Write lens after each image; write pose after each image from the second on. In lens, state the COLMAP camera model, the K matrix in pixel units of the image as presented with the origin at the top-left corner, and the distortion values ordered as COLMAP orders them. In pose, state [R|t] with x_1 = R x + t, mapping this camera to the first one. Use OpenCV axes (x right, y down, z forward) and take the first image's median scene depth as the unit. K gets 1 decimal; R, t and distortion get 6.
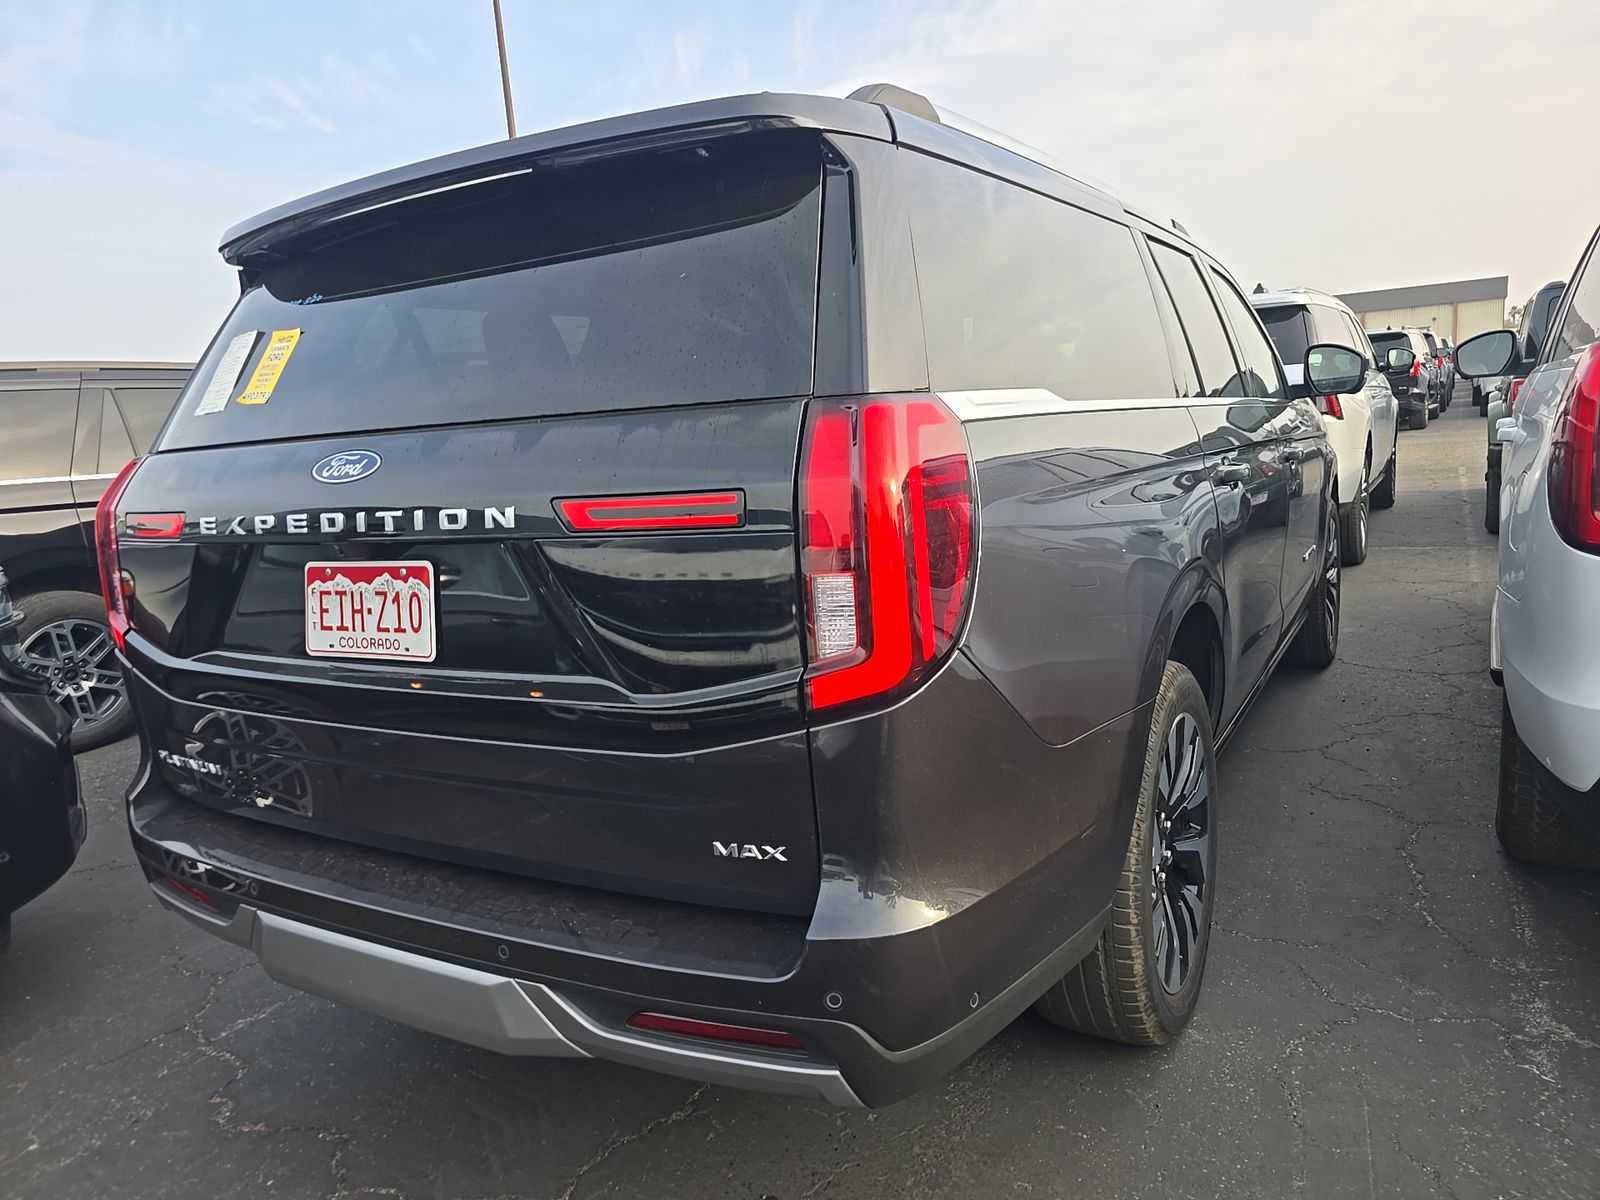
lens RADIAL K [[1135.0, 0, 893.0], [0, 1135.0, 594.2], [0, 0, 1]] dist [-0.007329, -0.005319]
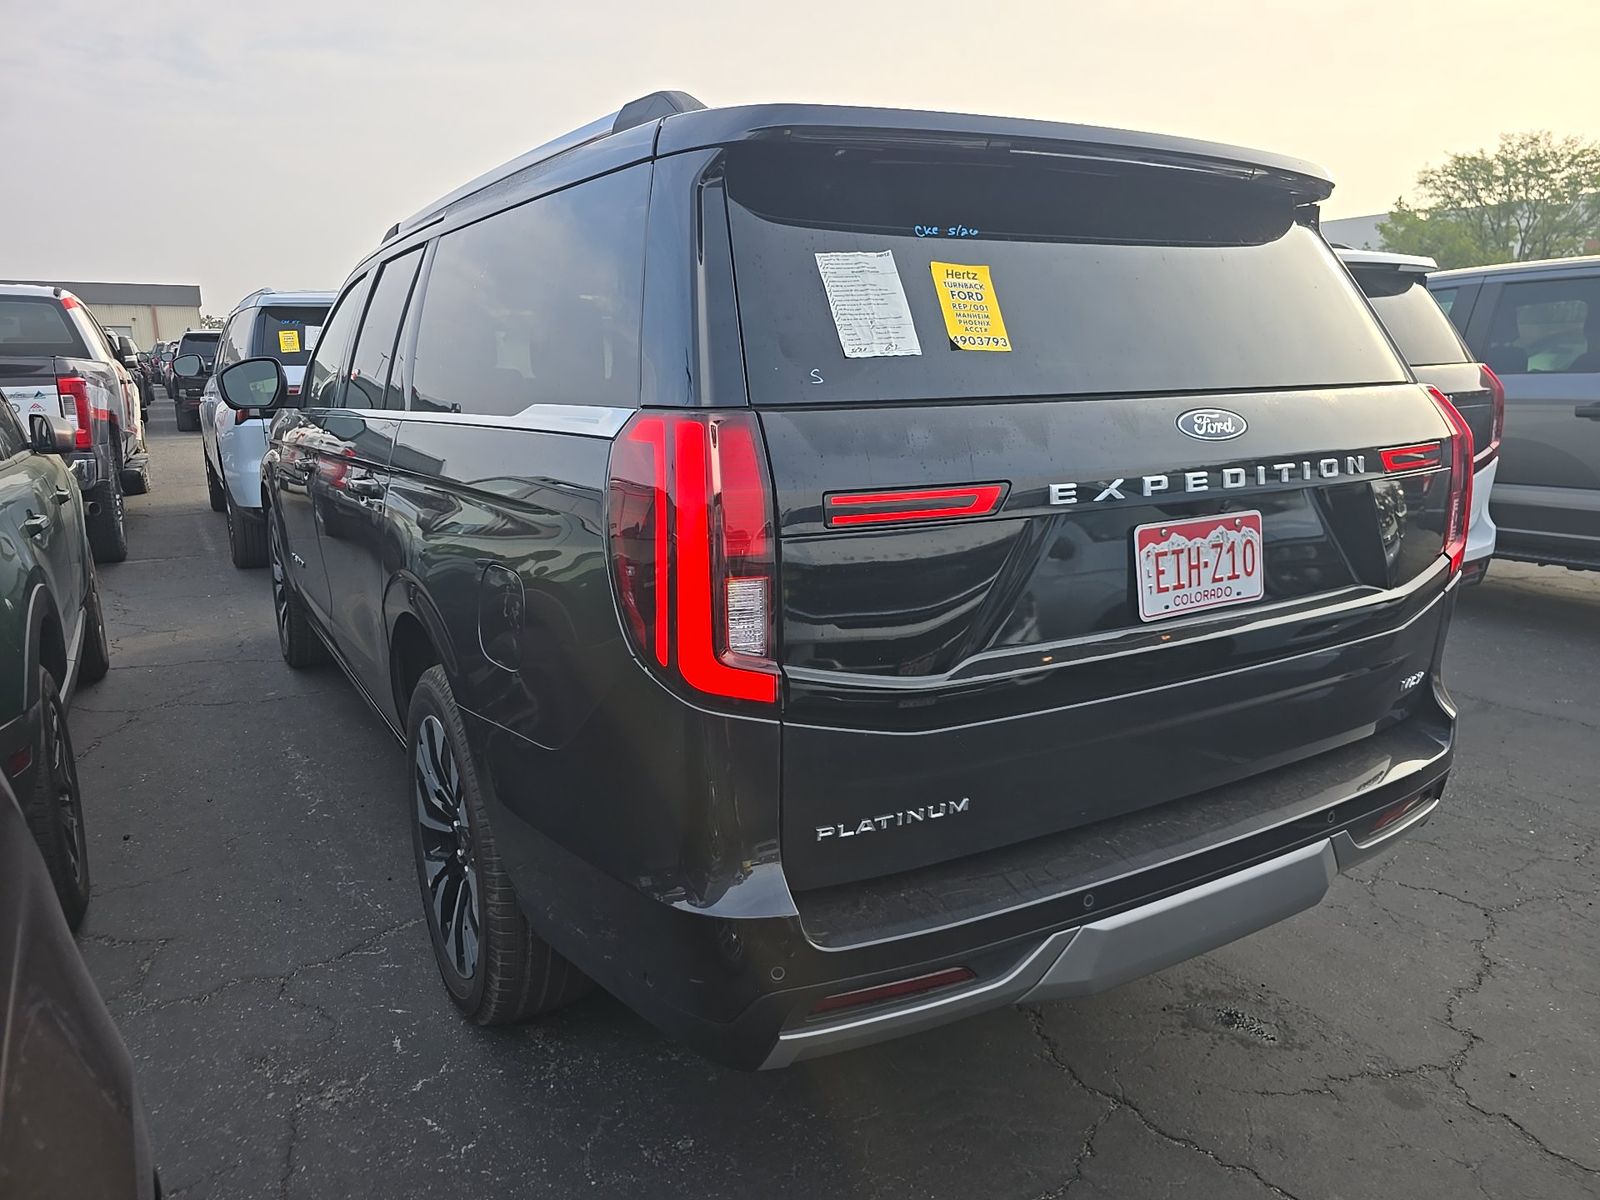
lens RADIAL K [[1070.9, 0, 800.0], [0, 1070.9, 600.0], [0, 0, 1]] dist [0.015170, -0.000145]
pose [[0.530189, -0.122950, 0.838918, -1.498164], [0.111989, 0.990916, 0.074451, -0.068254], [-0.840451, 0.054477, 0.539142, 0.788652]]
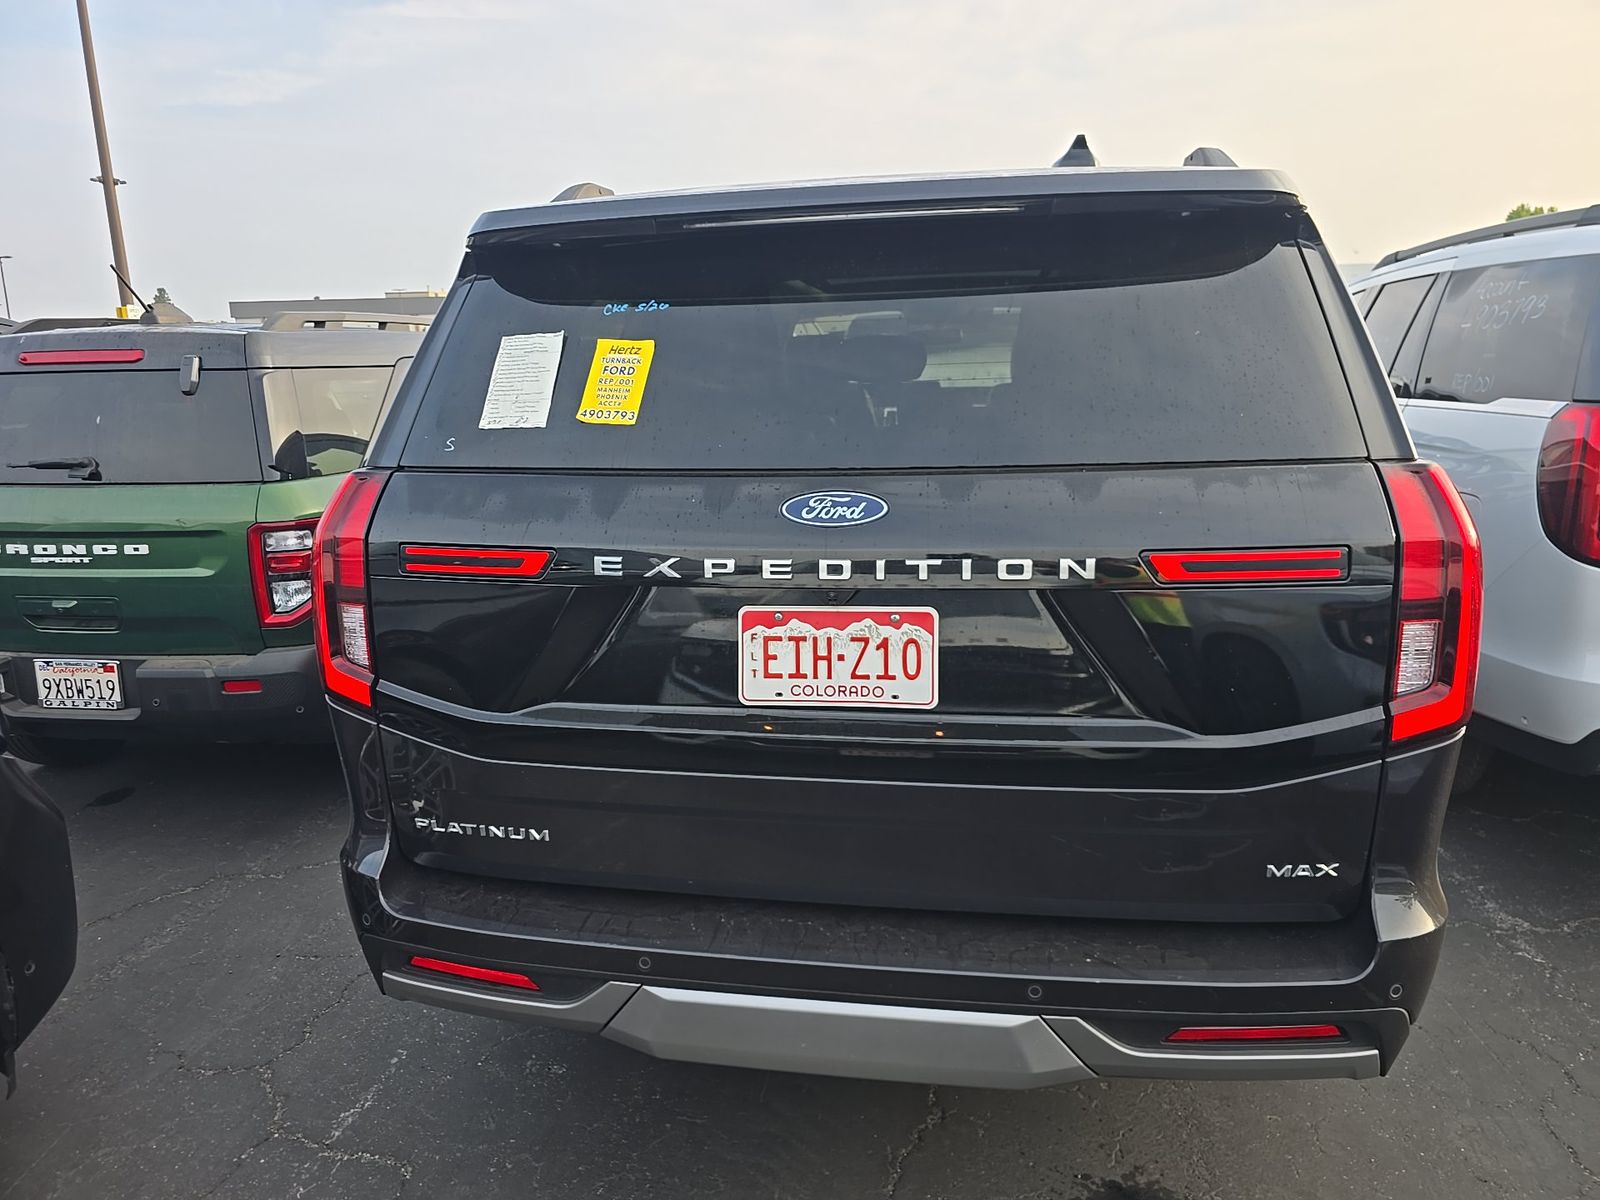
lens RADIAL K [[1090.6, 0, 801.6], [0, 1090.6, 581.1], [0, 0, 1]] dist [0.066242, -0.120430]
pose [[0.940659, -0.022887, 0.338582, -0.809420], [0.010293, 0.999188, 0.038945, -0.086676], [-0.339199, -0.033148, 0.940131, 0.146455]]
